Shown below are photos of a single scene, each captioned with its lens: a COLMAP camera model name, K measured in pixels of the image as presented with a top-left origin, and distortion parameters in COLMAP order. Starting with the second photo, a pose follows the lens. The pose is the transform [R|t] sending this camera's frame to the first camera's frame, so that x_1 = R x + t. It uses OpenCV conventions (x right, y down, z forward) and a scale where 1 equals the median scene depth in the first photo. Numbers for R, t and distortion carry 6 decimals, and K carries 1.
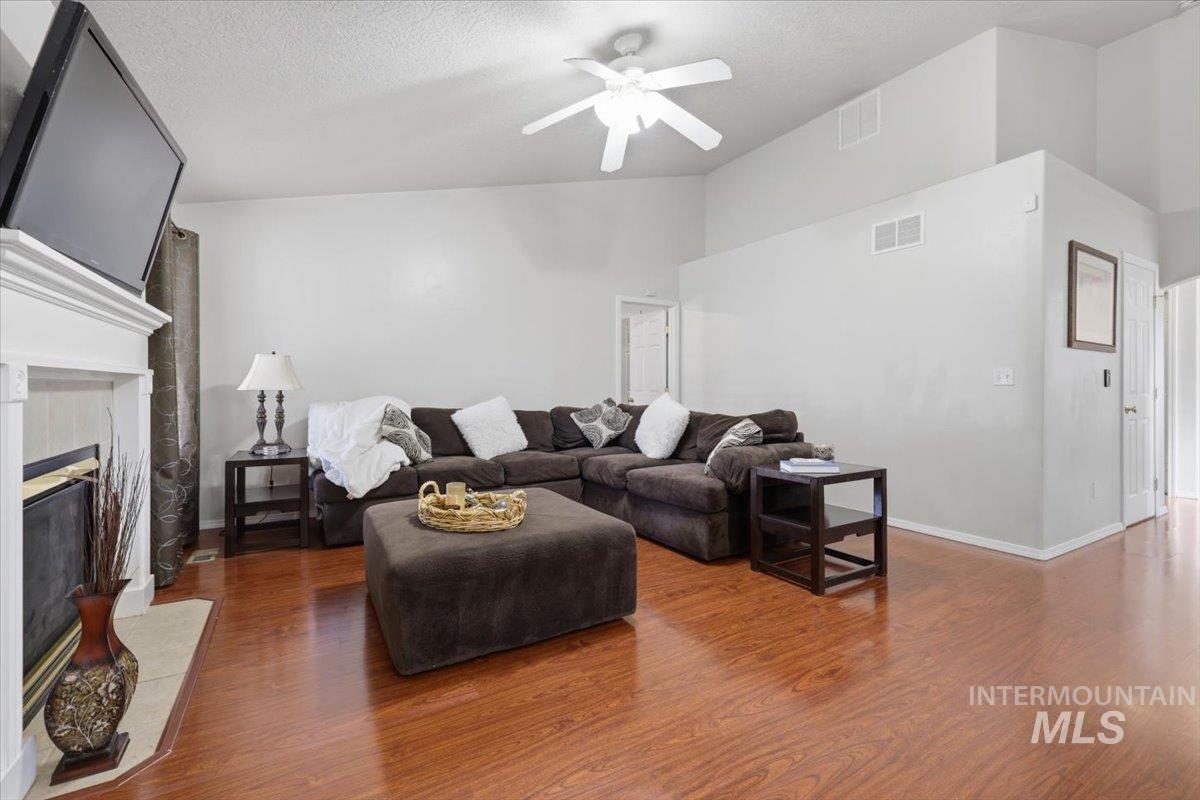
lens RADIAL K [[513.8, 0, 594.5], [0, 513.8, 388.0], [0, 0, 1]] dist [0.000405, -0.000285]
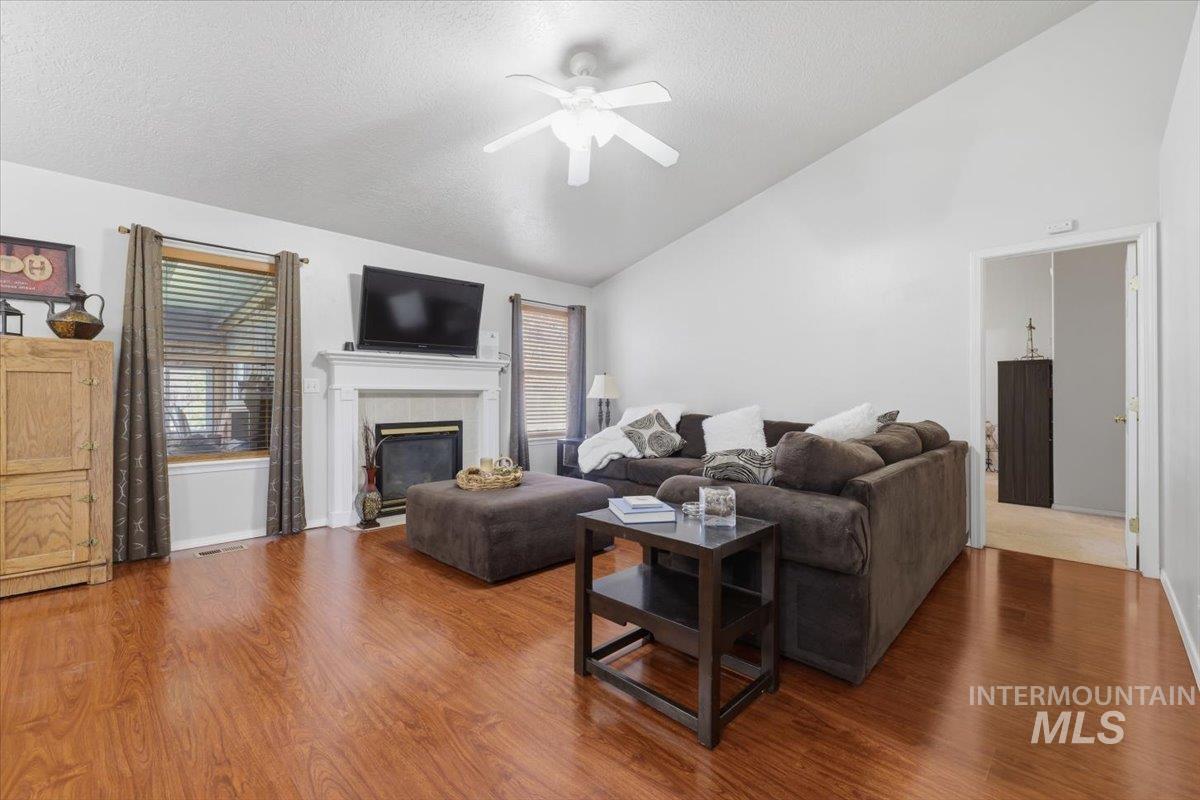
lens RADIAL K [[506.0, 0, 599.5], [0, 506.0, 394.3], [0, 0, 1]] dist [-0.001886, -0.000479]
pose [[0.257892, -0.004864, -0.966162, 0.819416], [0.000550, 0.999988, -0.004887, -0.000024], [0.966174, 0.000729, 0.257891, 0.592244]]
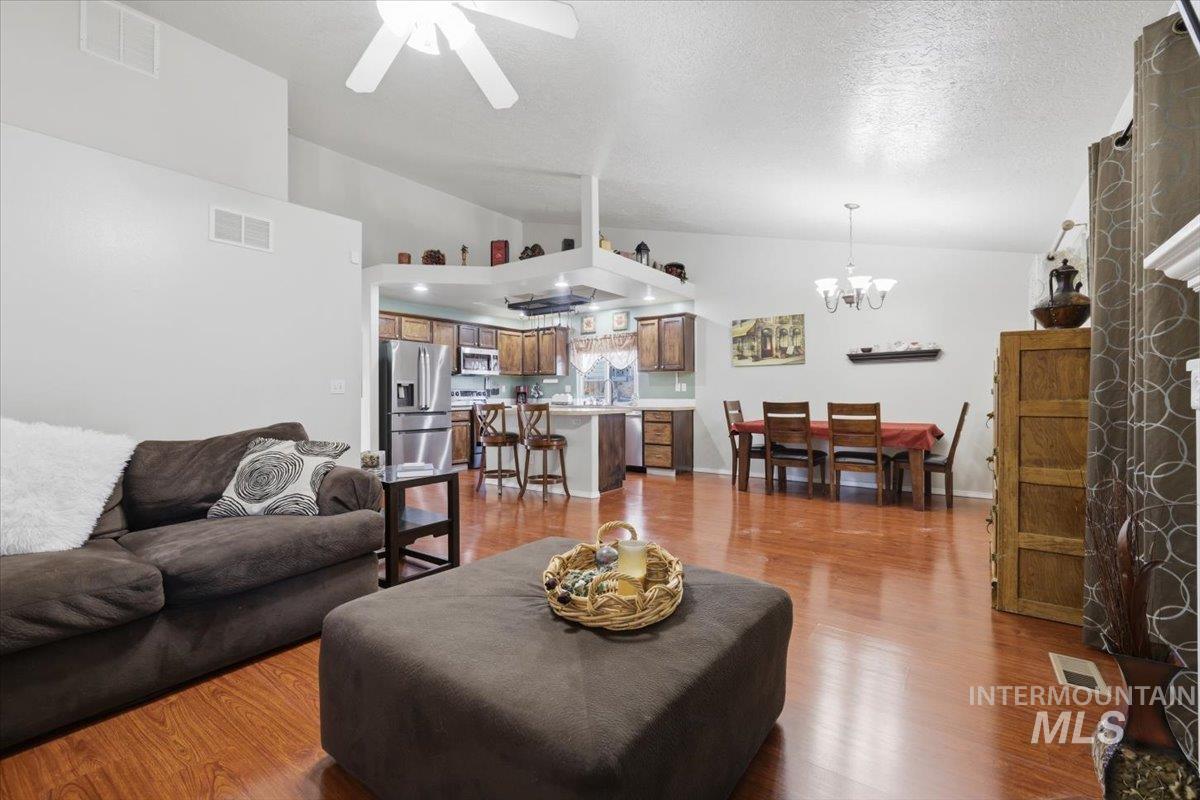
lens RADIAL K [[513.8, 0, 594.5], [0, 513.8, 388.0], [0, 0, 1]] dist [0.000405, -0.000285]
pose [[-0.388786, 0.016951, 0.921172, -0.537902], [-0.001706, 0.999816, -0.019119, 0.004454], [-0.921327, -0.009005, -0.388685, 0.808801]]
